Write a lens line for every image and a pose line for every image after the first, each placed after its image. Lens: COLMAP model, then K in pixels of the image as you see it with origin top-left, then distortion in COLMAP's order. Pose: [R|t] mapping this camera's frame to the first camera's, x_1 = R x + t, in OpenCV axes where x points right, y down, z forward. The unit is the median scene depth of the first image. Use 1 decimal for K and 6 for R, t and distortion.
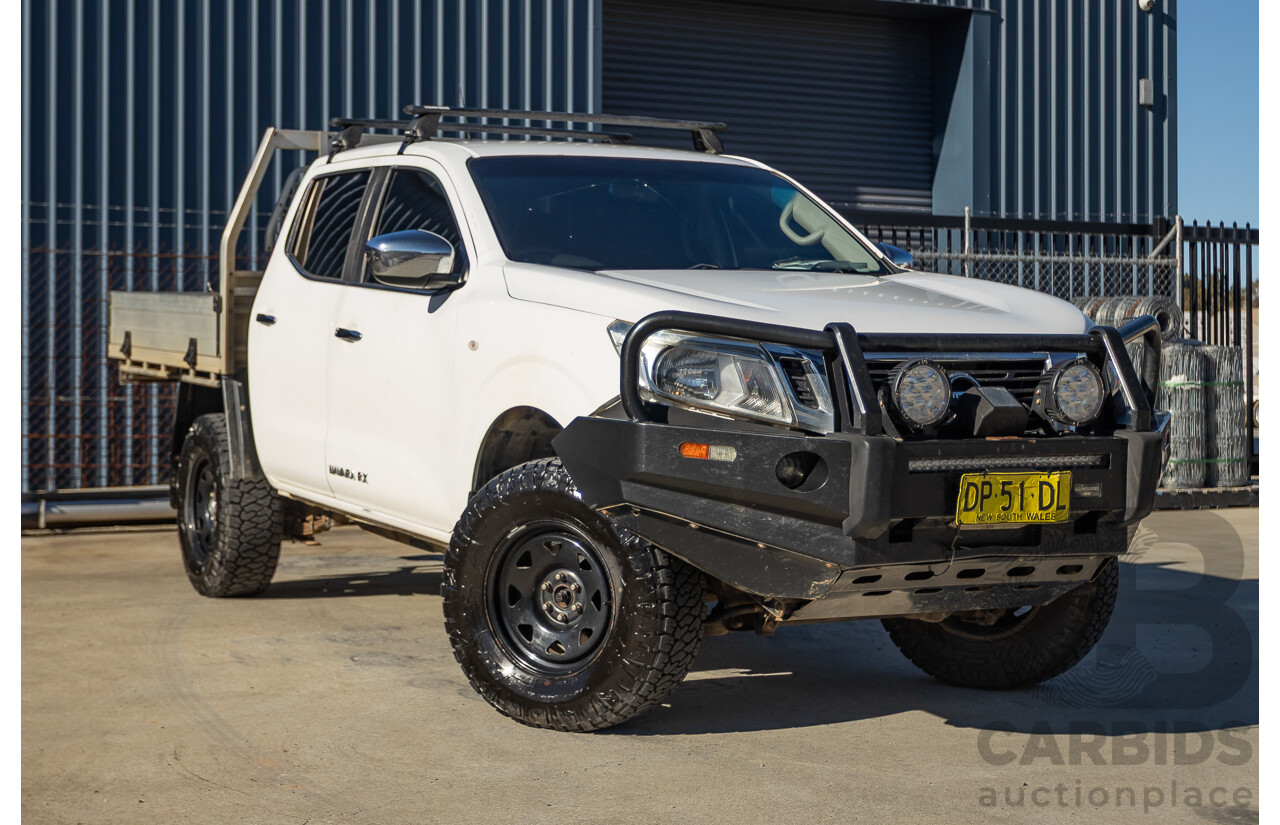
lens RADIAL K [[2092.4, 0, 573.8], [0, 2092.4, 387.0], [0, 0, 1]] dist [-0.005854, -0.135303]
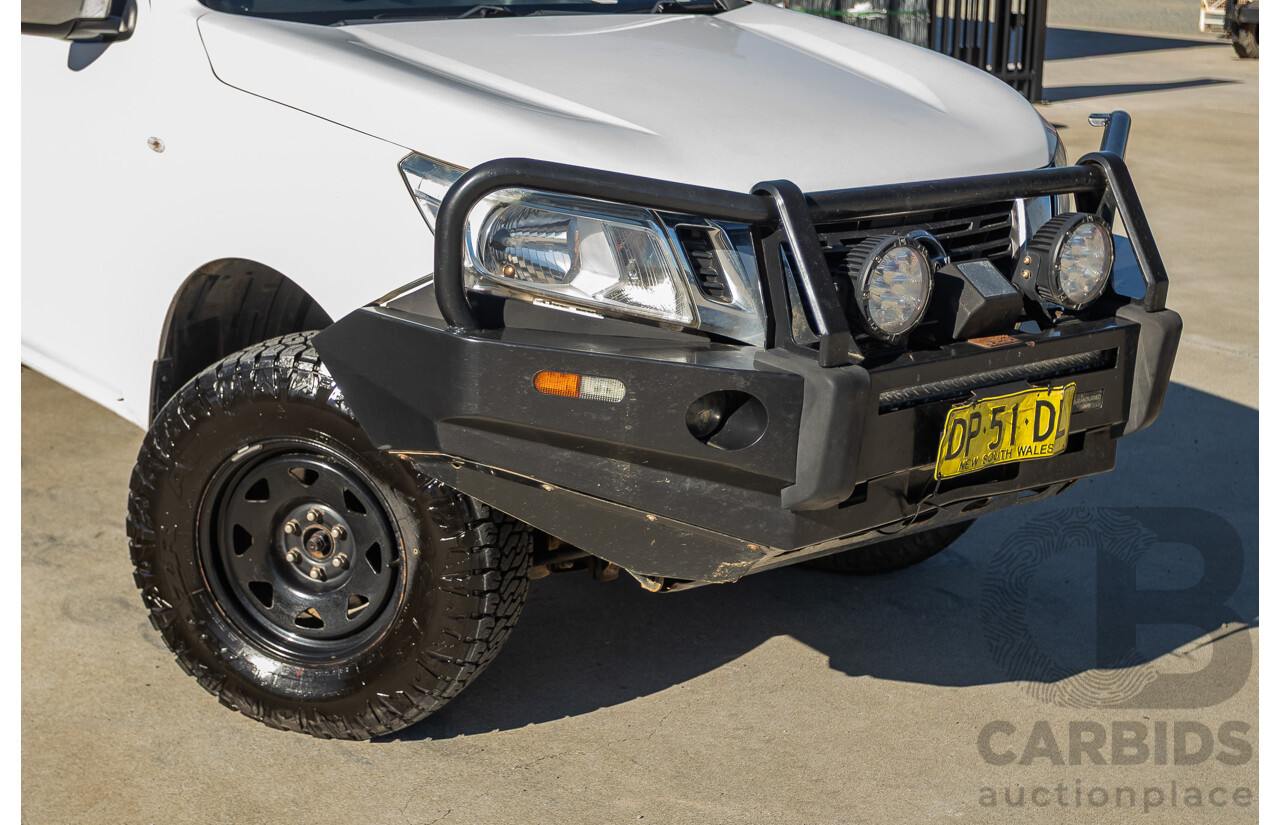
lens RADIAL K [[2107.8, 0, 616.9], [0, 2107.8, 395.2], [0, 0, 1]] dist [-0.030613, 0.005256]
pose [[0.971576, -0.031754, 0.234589, -0.075366], [-0.022000, 0.974562, 0.223035, -0.108862], [-0.235703, -0.221857, 0.946163, 0.374229]]
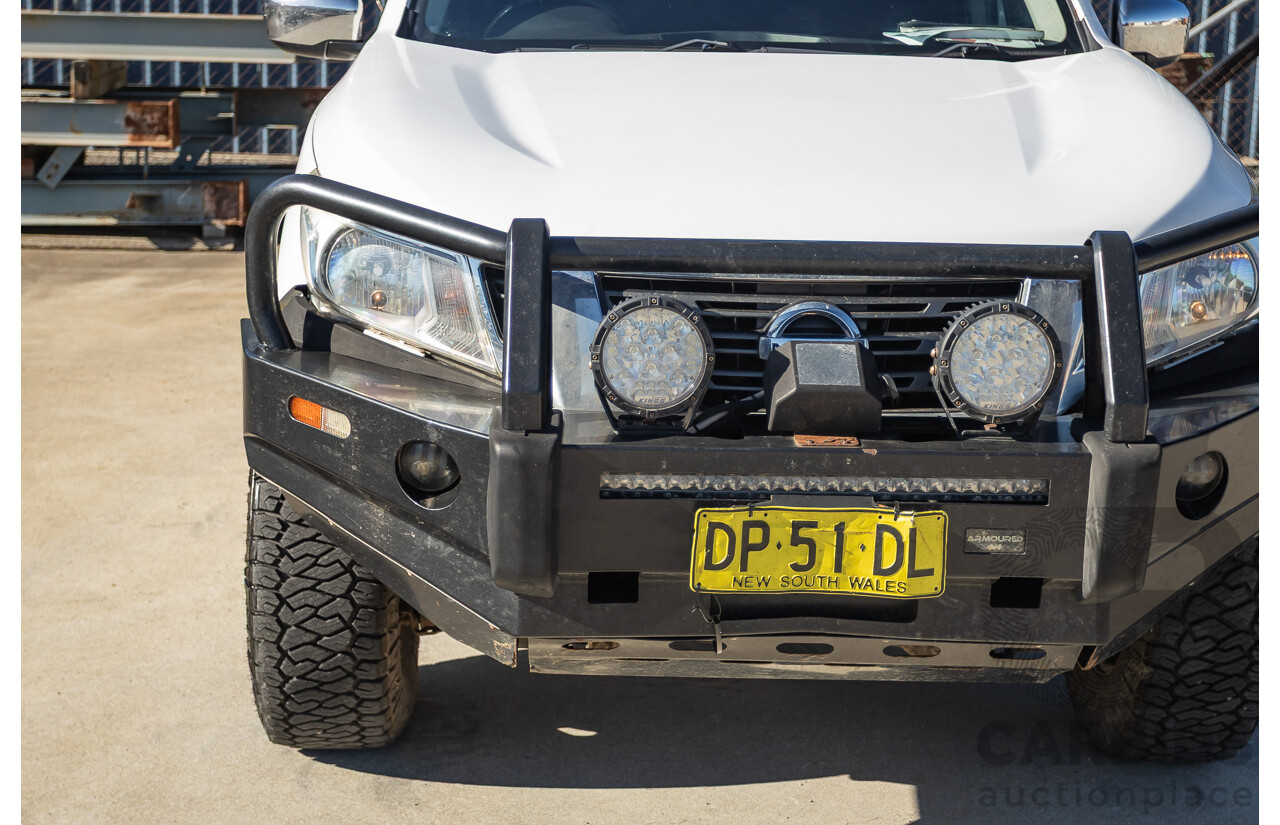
lens RADIAL K [[2231.4, 0, 610.2], [0, 2231.4, 377.7], [0, 0, 1]] dist [-0.027742, 0.059904]
pose [[0.907552, 0.105656, -0.406431, 0.394823], [-0.026487, 0.980307, 0.195695, -0.107094], [0.419103, -0.166839, 0.892478, 0.447361]]
